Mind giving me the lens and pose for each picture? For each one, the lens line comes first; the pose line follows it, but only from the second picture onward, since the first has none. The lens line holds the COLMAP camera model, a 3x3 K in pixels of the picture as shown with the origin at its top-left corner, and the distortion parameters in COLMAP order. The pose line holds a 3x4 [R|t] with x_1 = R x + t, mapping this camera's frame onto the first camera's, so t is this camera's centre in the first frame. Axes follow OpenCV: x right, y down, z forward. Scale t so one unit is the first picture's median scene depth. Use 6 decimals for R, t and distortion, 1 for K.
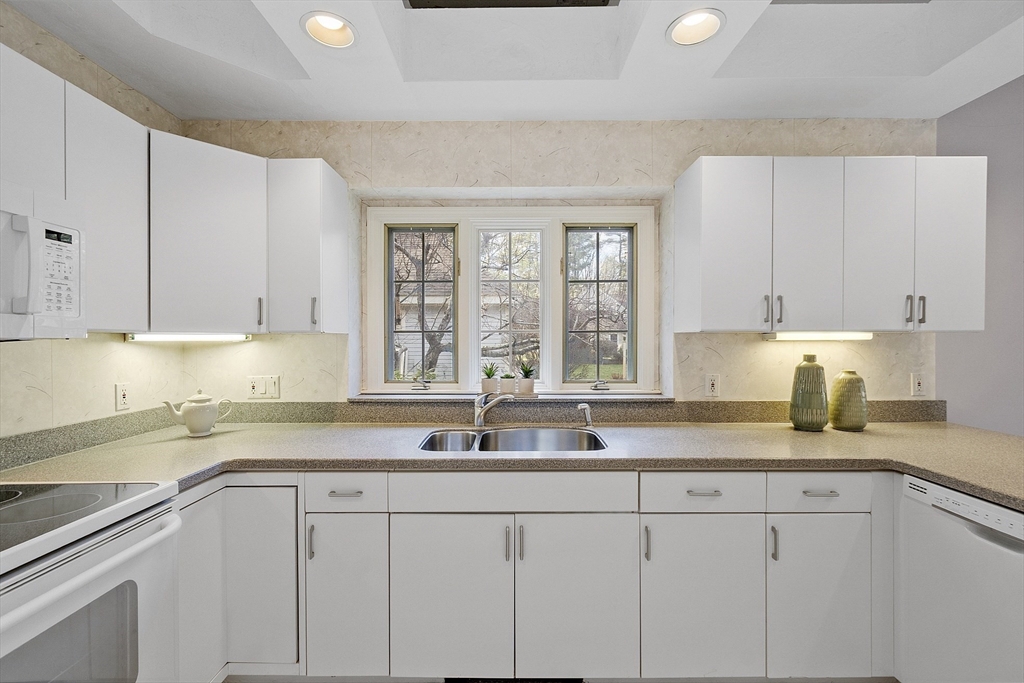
lens RADIAL K [[445.9, 0, 495.6], [0, 445.9, 343.8], [0, 0, 1]] dist [0.003357, -0.000985]
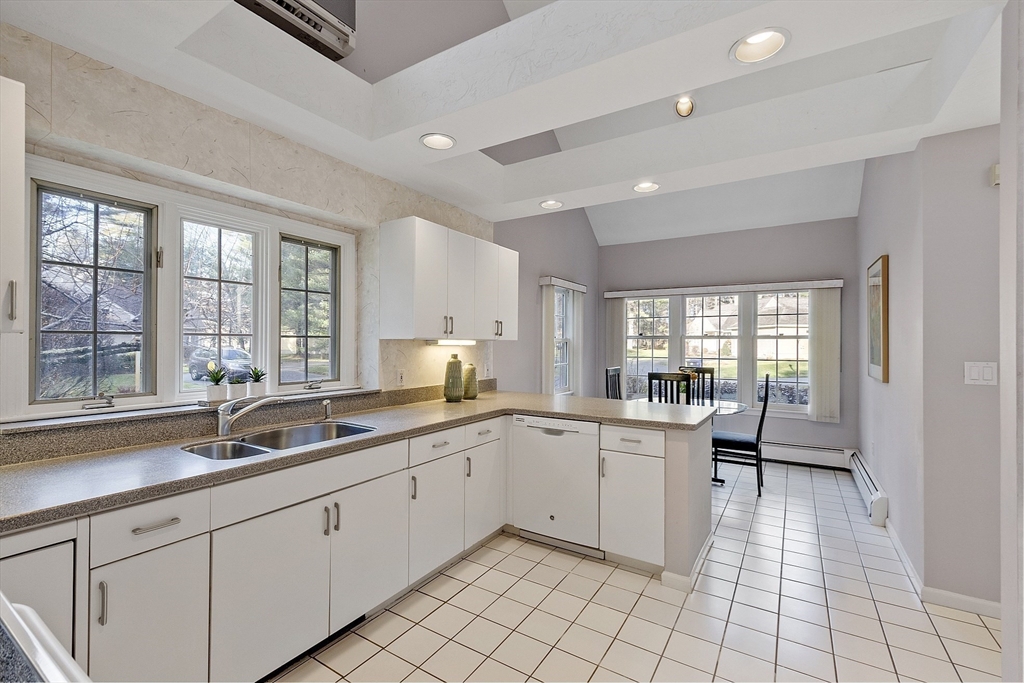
lens RADIAL K [[445.9, 0, 512.0], [0, 445.9, 343.3], [0, 0, 1]] dist [0.003357, -0.000985]
pose [[0.528739, 0.005886, 0.848764, -0.499155], [0.003878, 0.999949, -0.009350, 0.001304], [-0.848776, 0.008235, 0.528689, -0.013533]]
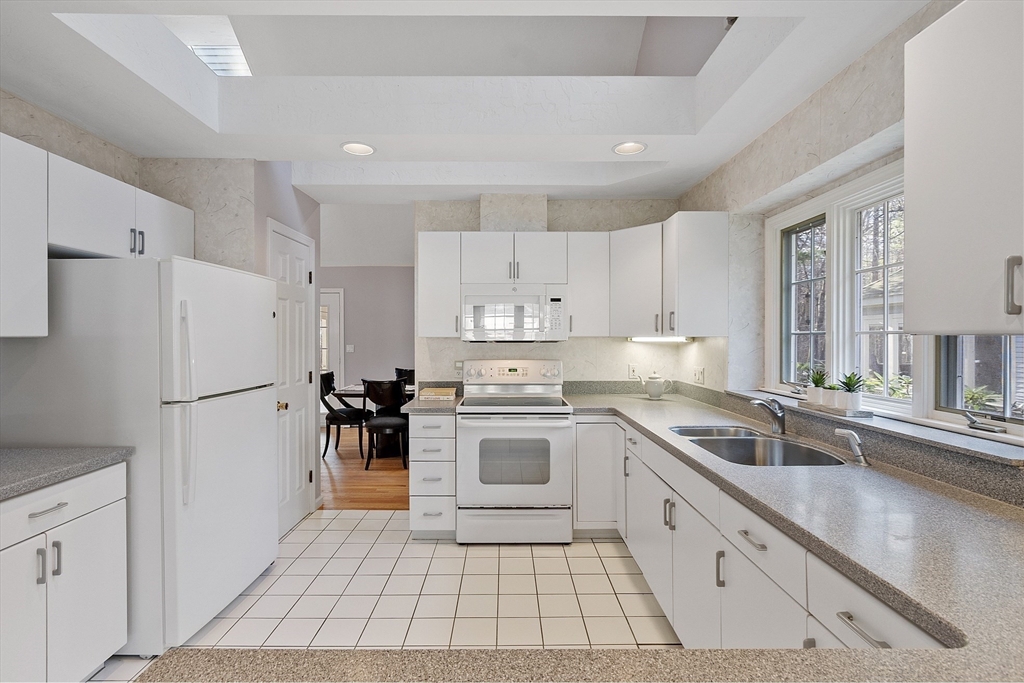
lens RADIAL K [[445.9, 0, 504.6], [0, 445.9, 339.1], [0, 0, 1]] dist [0.003357, -0.000985]
pose [[0.029599, 0.005477, -0.999547, 0.876766], [-0.004632, 0.999975, 0.005342, -0.019297], [0.999551, 0.004472, 0.029623, 0.371032]]
